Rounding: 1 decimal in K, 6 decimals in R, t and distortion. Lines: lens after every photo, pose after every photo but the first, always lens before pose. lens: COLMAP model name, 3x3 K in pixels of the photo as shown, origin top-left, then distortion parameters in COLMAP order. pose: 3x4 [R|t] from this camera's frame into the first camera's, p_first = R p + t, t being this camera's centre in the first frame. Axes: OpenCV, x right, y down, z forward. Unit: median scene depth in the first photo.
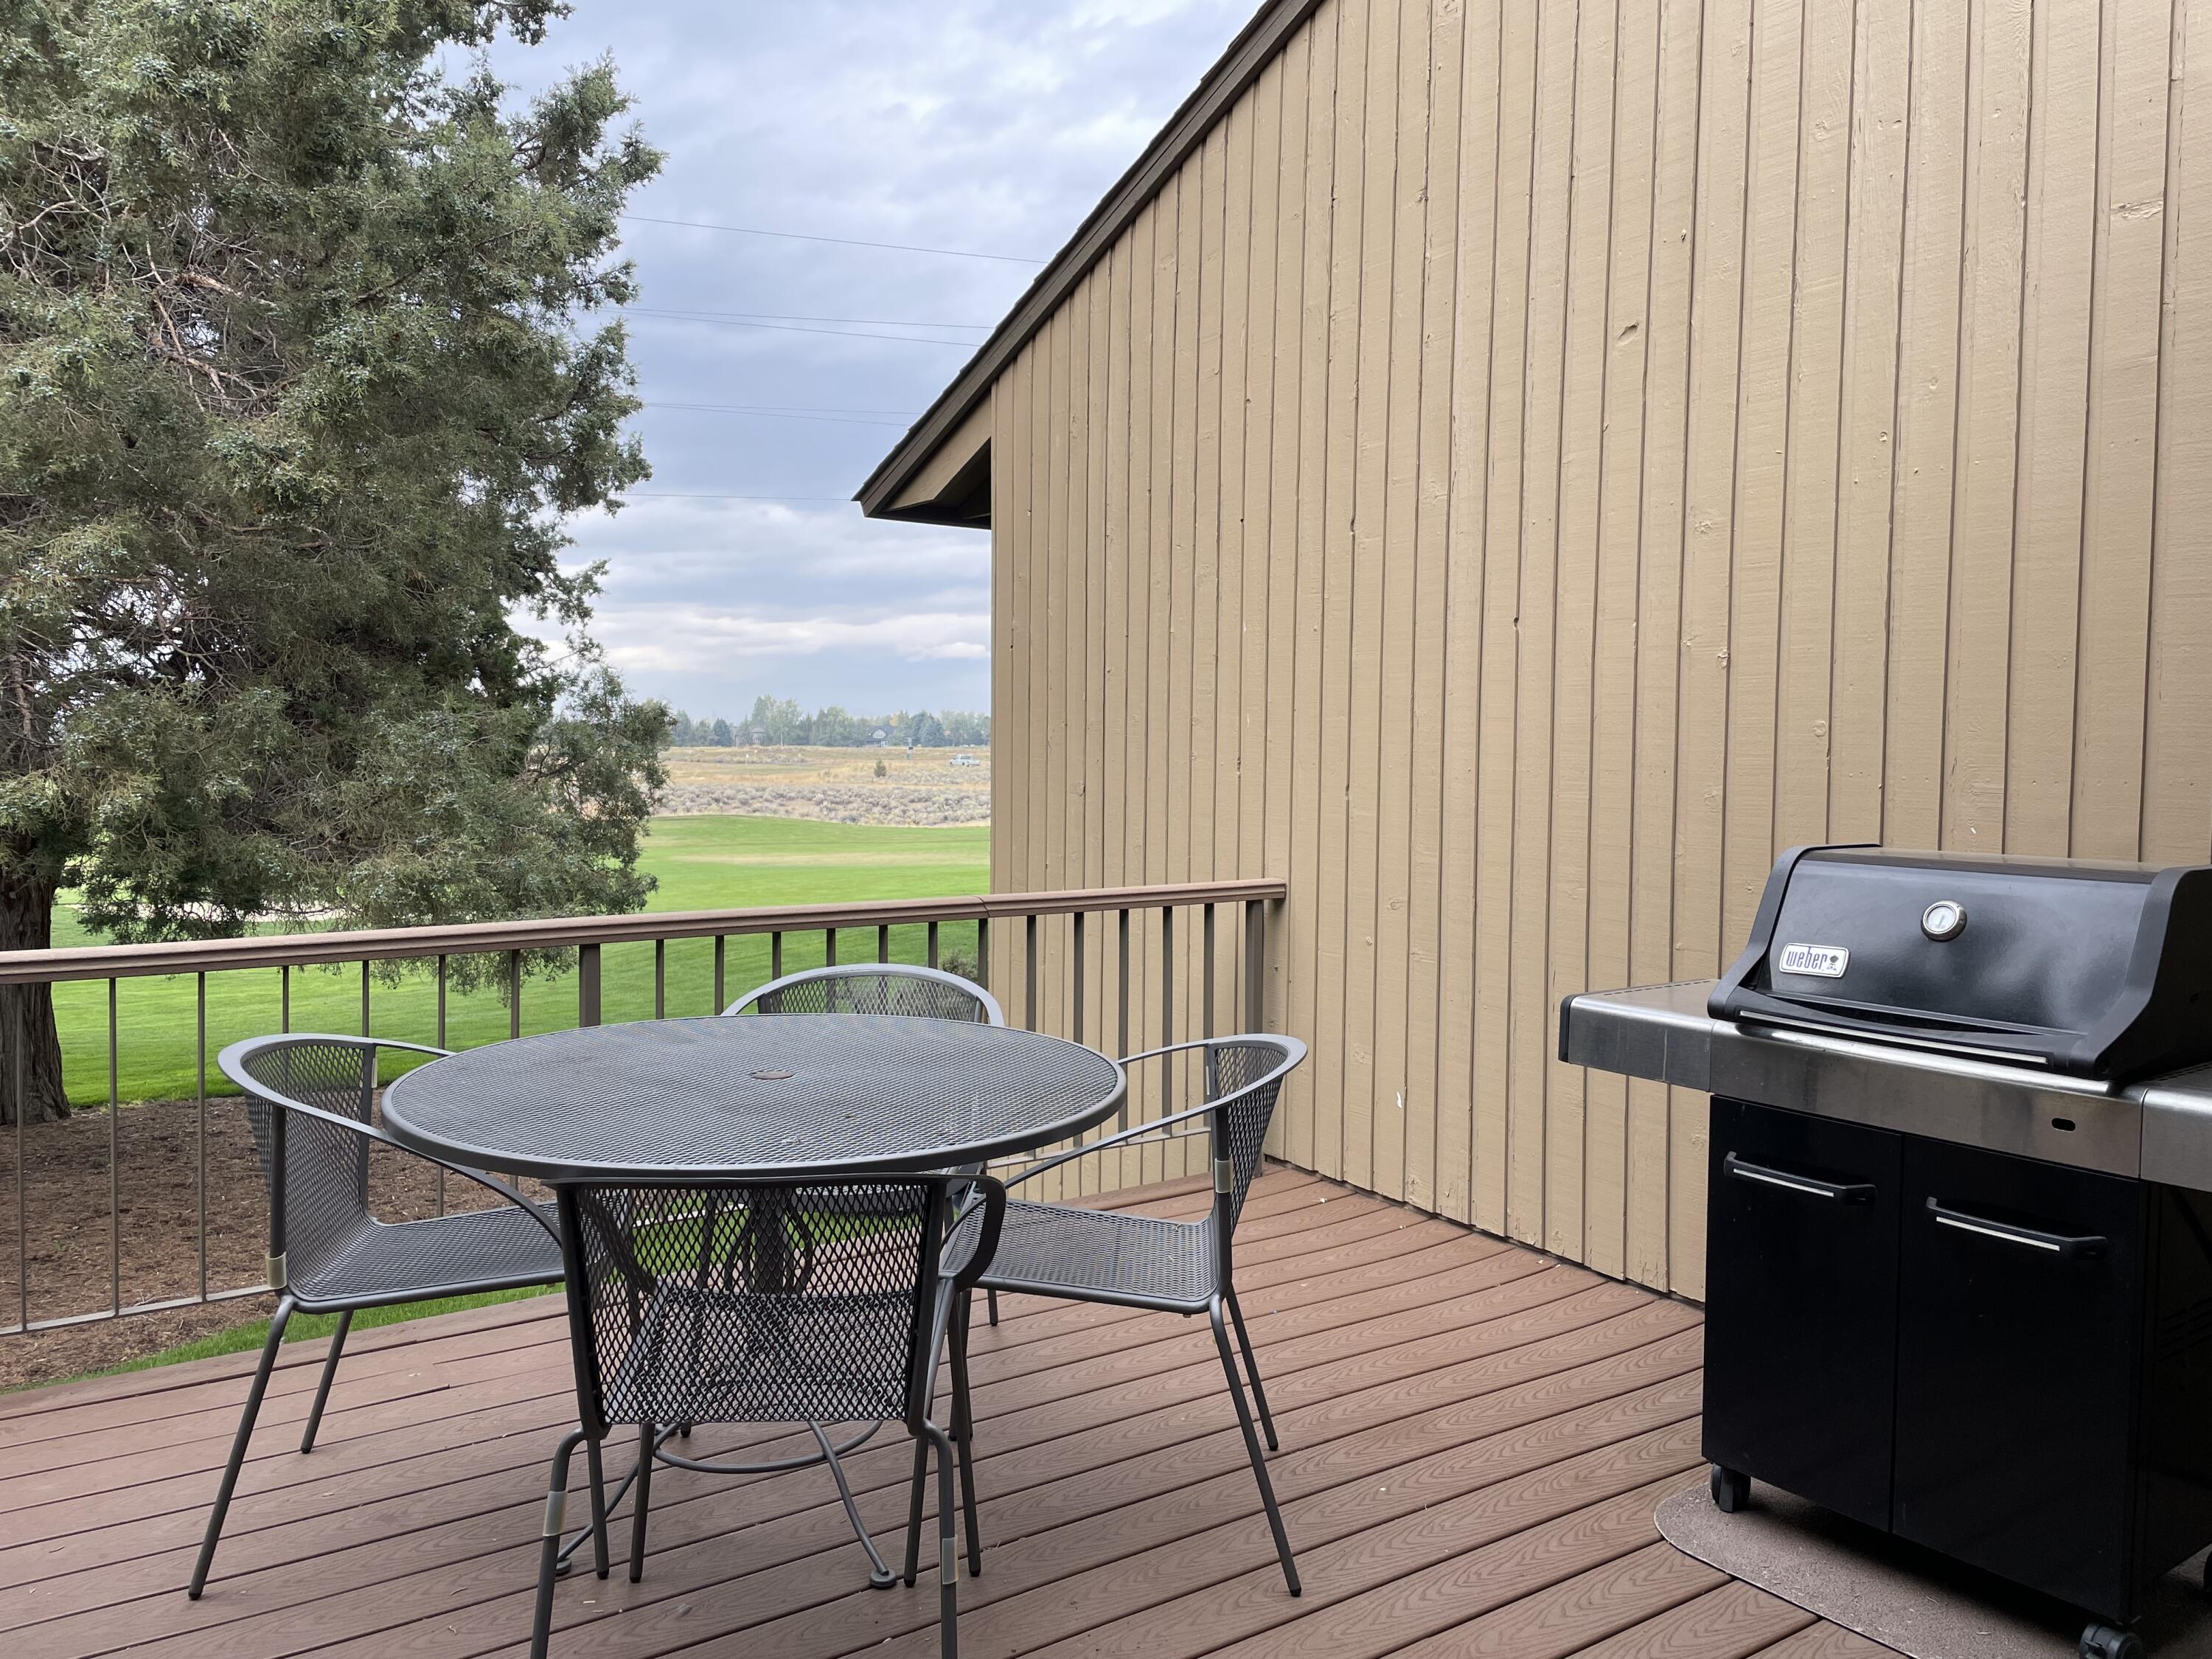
lens RADIAL K [[1648.8, 0, 1082.6], [0, 1648.8, 801.4], [0, 0, 1]] dist [0.074789, -0.082487]
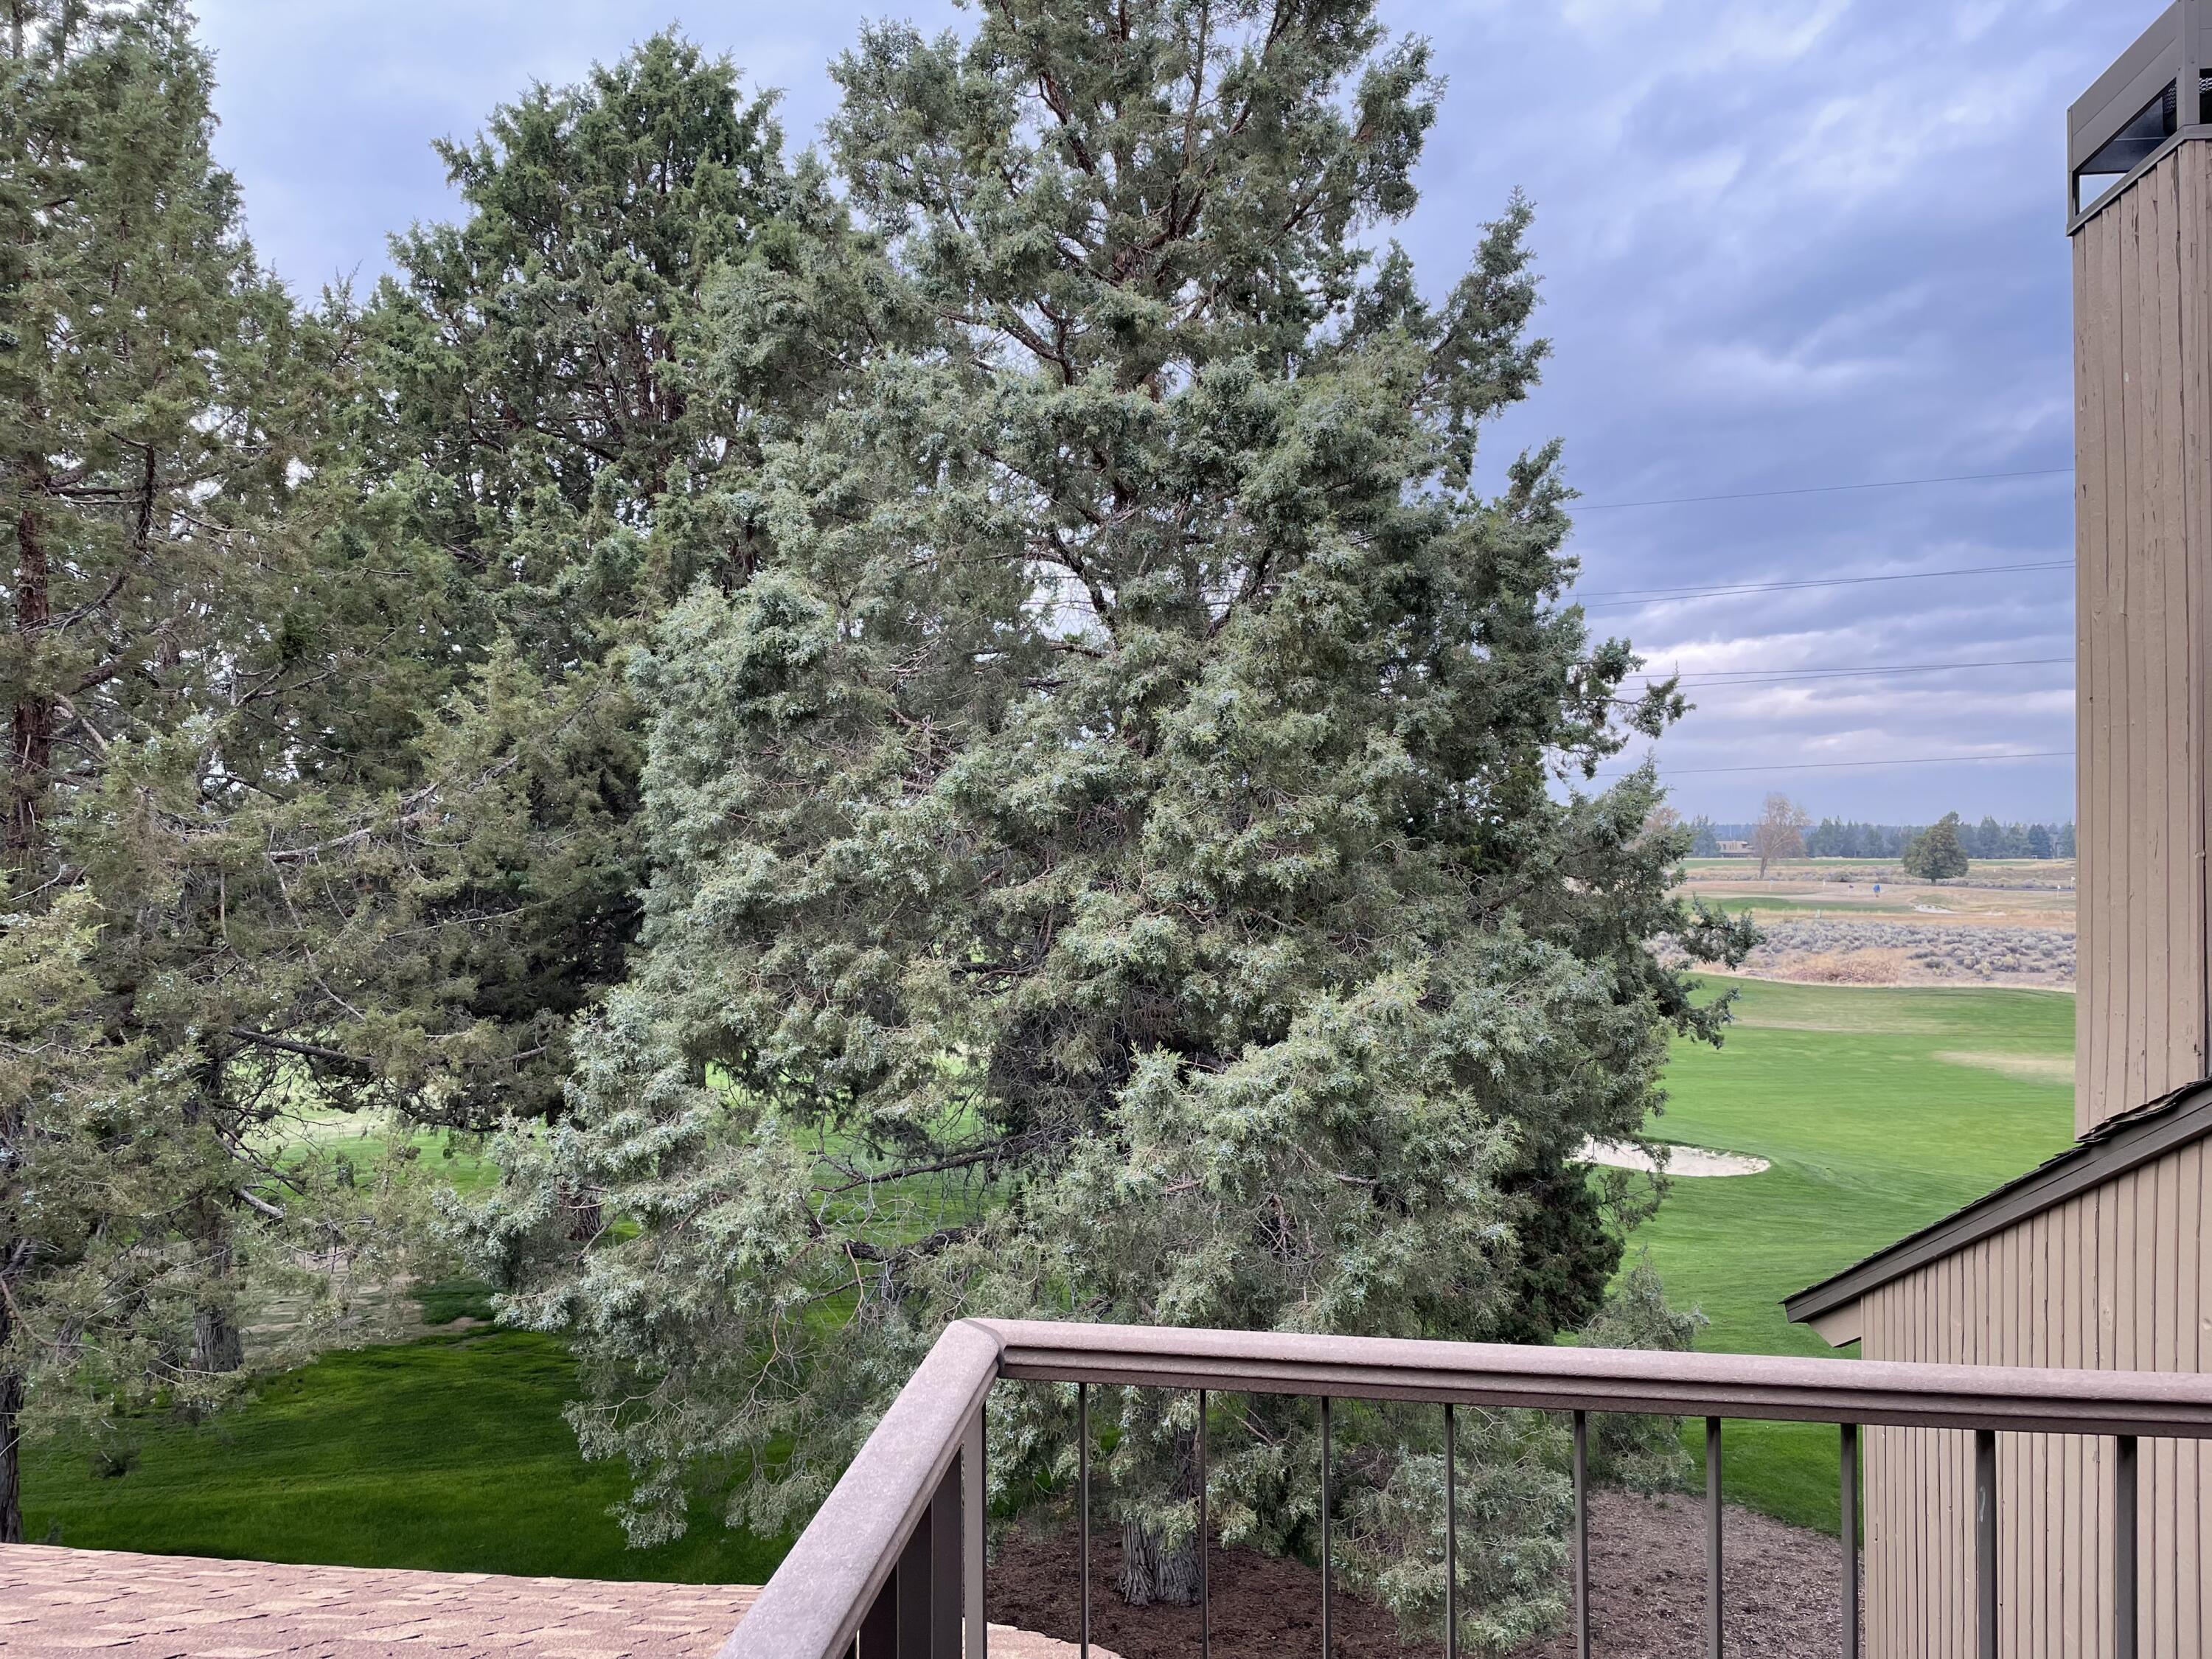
lens RADIAL K [[1648.8, 0, 1093.8], [0, 1648.8, 811.9], [0, 0, 1]] dist [0.074789, -0.082487]
pose [[0.743998, -0.021833, -0.667825, 0.219079], [-0.013665, 0.998760, -0.047877, -0.343245], [0.668042, 0.044746, 0.742777, -0.155047]]
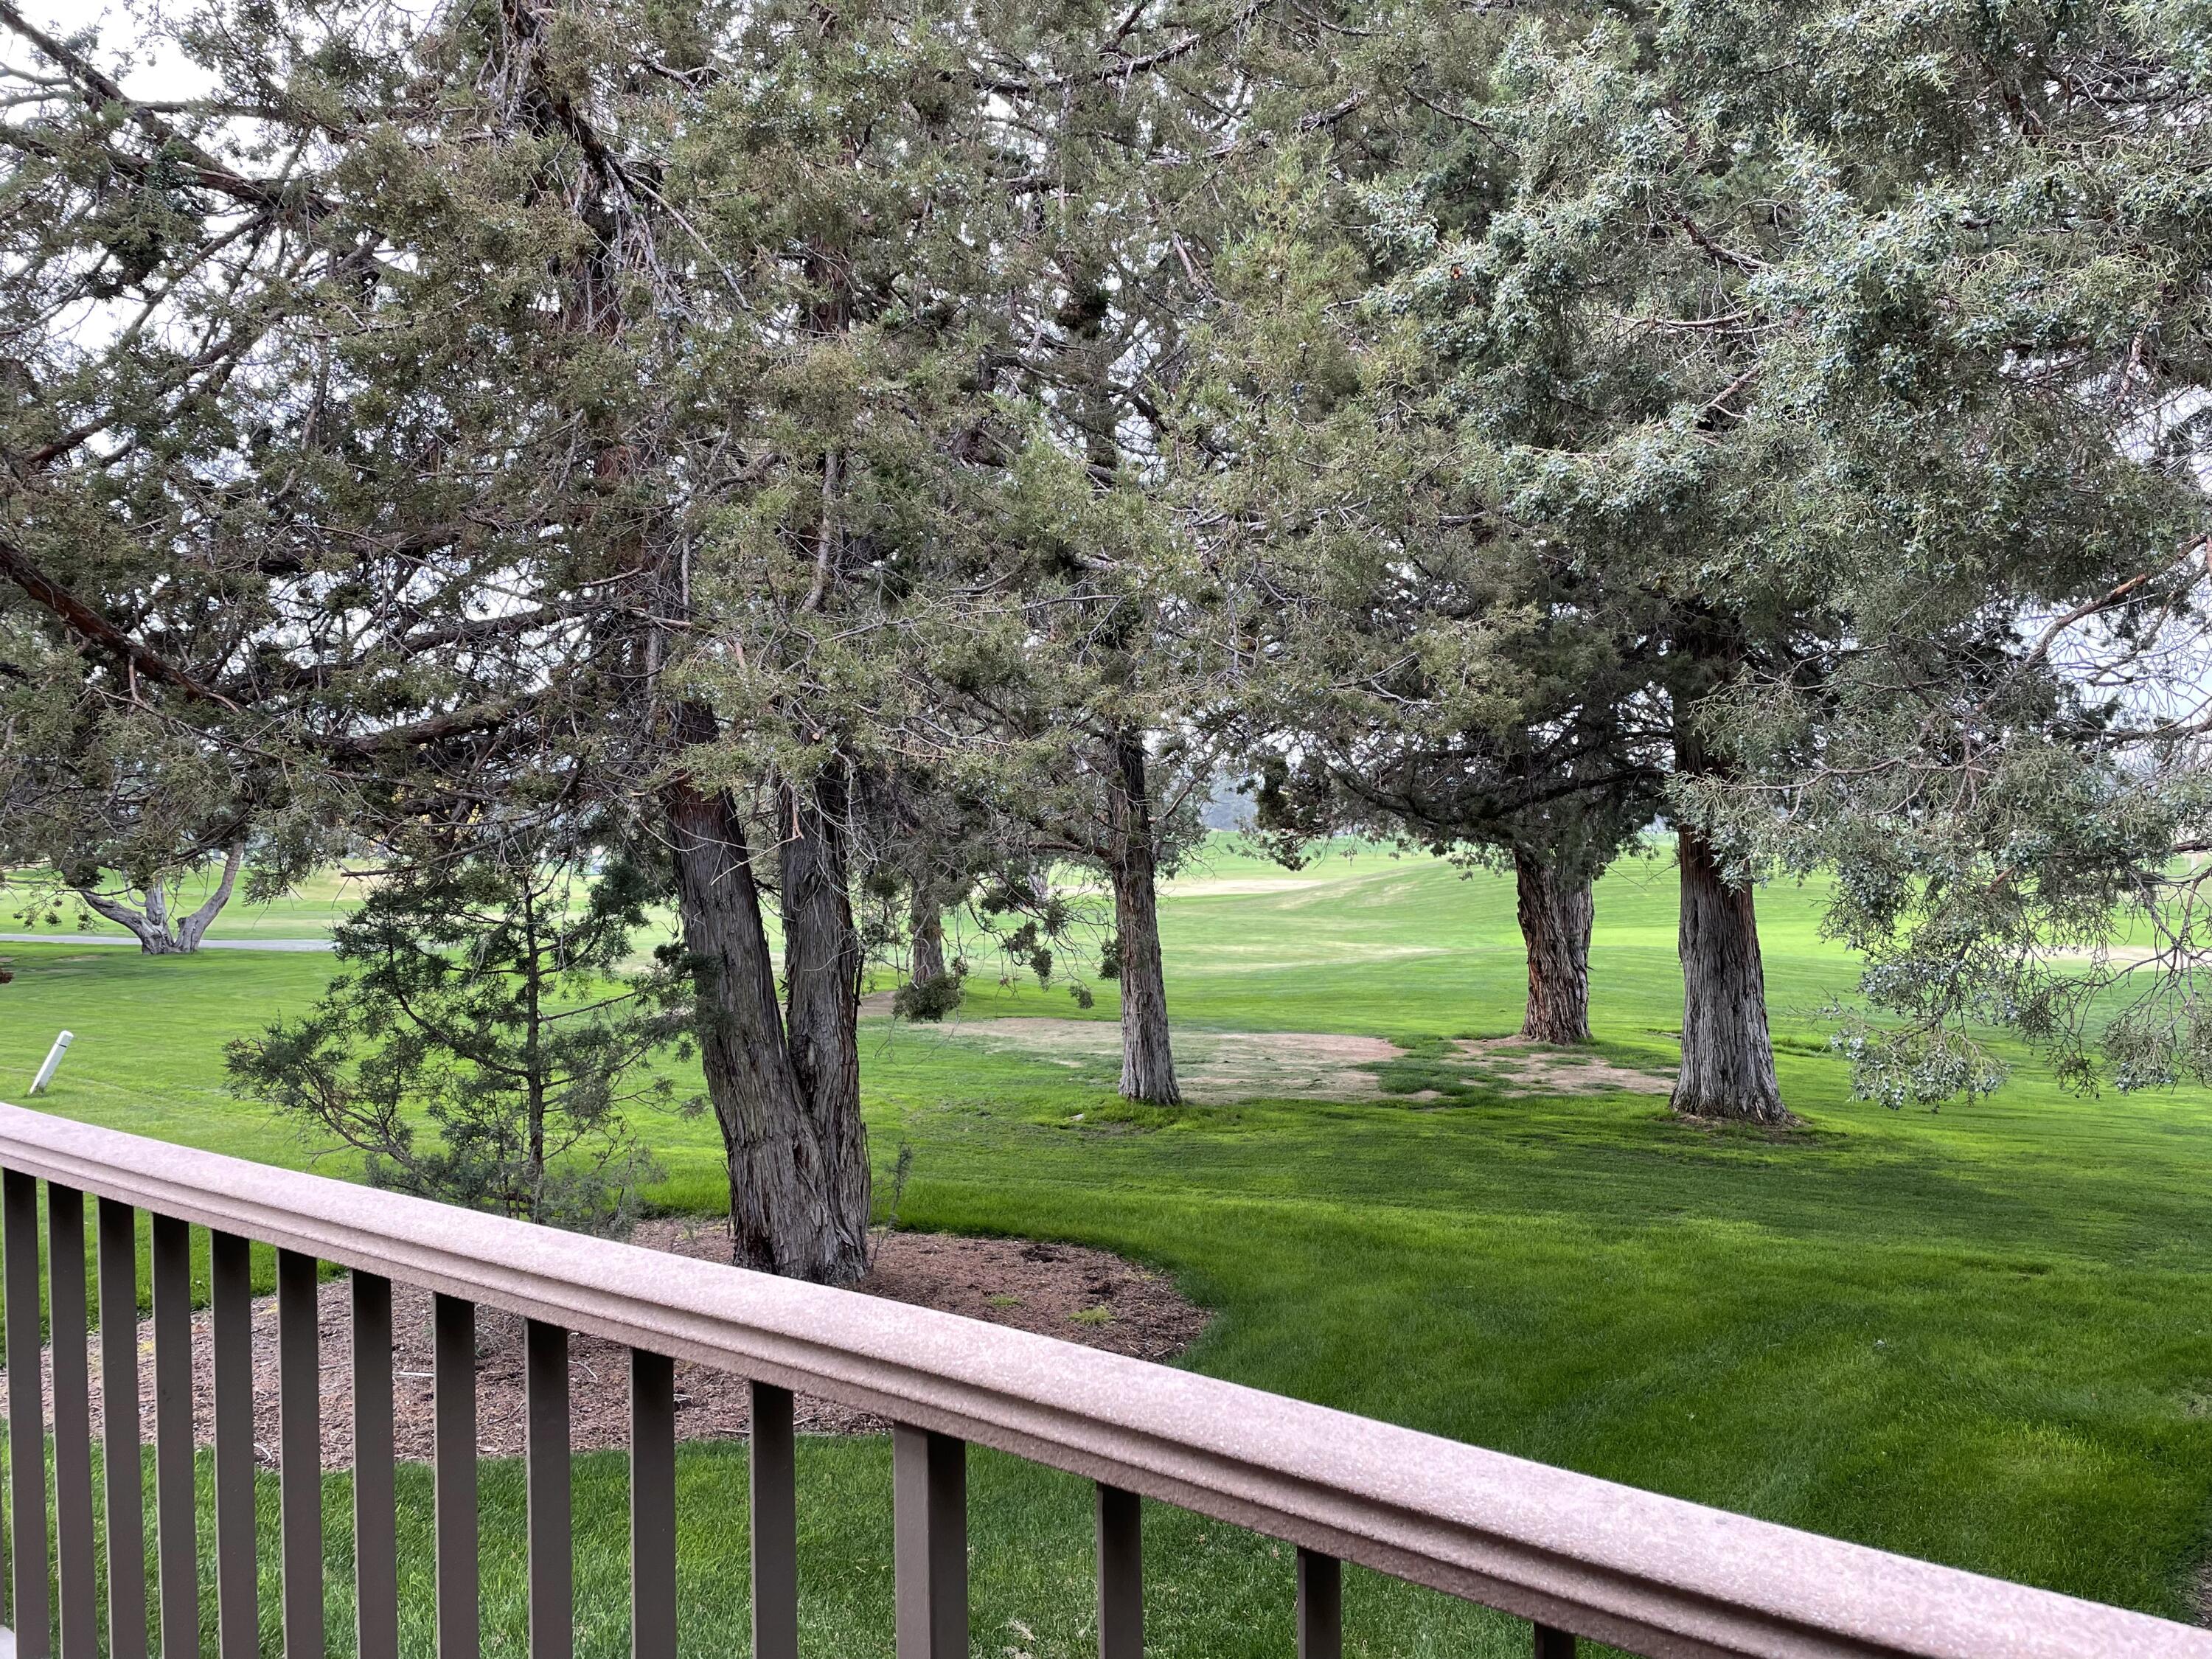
lens RADIAL K [[1648.8, 0, 1101.2], [0, 1648.8, 827.0], [0, 0, 1]] dist [0.074789, -0.082487]
pose [[0.289018, -0.009330, -0.957278, -0.341149], [-0.013321, 0.999817, -0.013766, -0.002300], [0.957231, 0.016730, 0.288841, 0.132695]]
